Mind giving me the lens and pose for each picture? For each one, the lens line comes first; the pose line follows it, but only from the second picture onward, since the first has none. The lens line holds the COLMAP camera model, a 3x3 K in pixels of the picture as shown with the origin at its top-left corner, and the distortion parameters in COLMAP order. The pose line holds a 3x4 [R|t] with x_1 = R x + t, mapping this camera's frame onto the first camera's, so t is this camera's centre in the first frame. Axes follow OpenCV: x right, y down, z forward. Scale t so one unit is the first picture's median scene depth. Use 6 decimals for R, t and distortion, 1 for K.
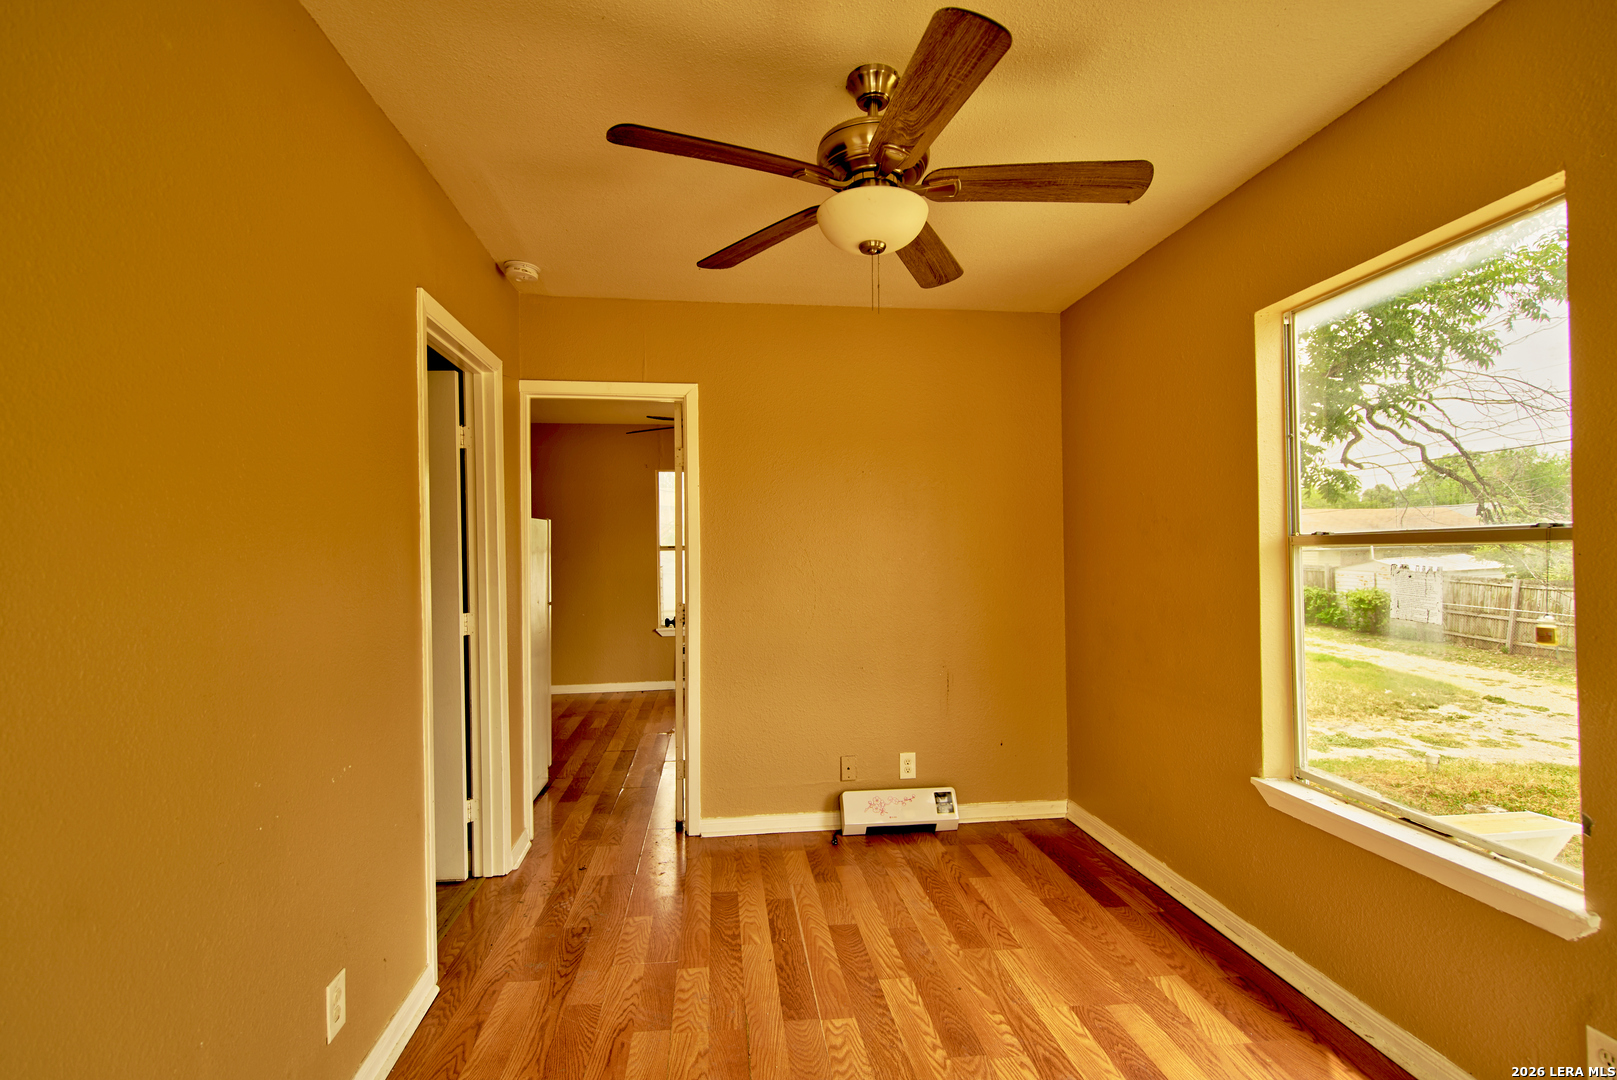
lens RADIAL K [[745.9, 0, 800.0], [0, 745.9, 547.1], [0, 0, 1]] dist [0.005054, 0.000070]
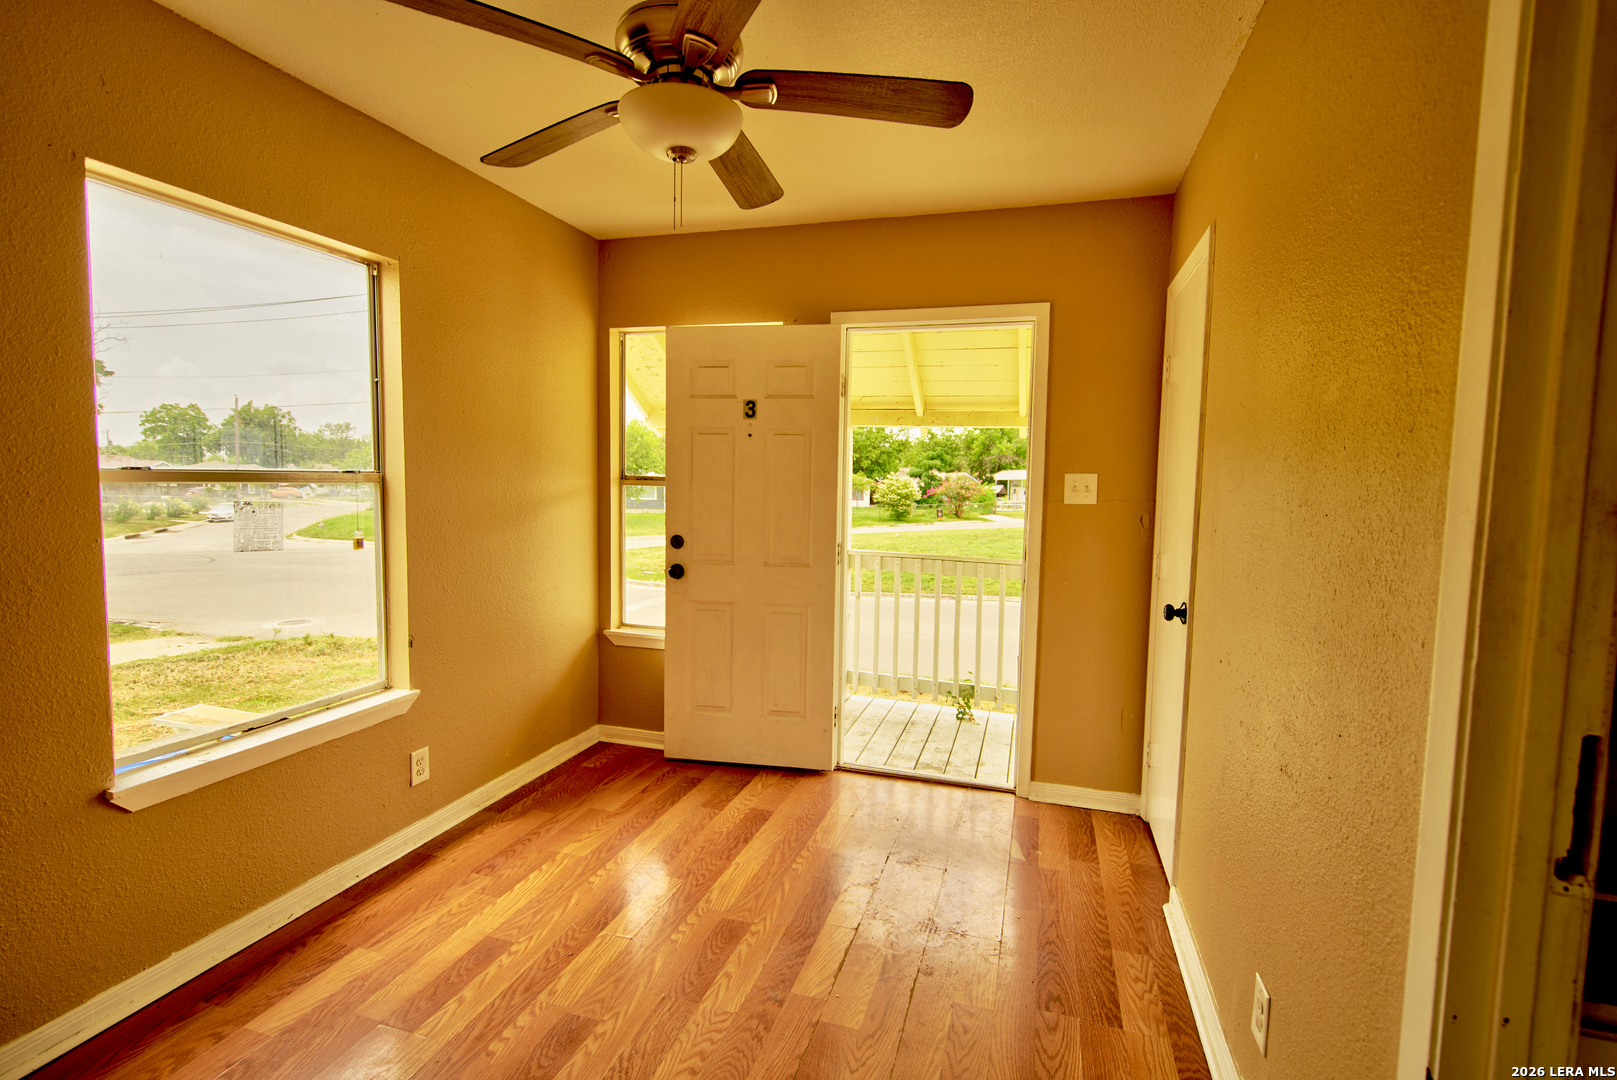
lens RADIAL K [[745.9, 0, 804.7], [0, 745.9, 541.0], [0, 0, 1]] dist [0.005054, 0.000070]
pose [[-0.911610, -0.033957, 0.409651, -0.396445], [-0.007534, 0.997795, 0.065945, 0.002611], [-0.410987, 0.057030, -0.909856, 1.666530]]
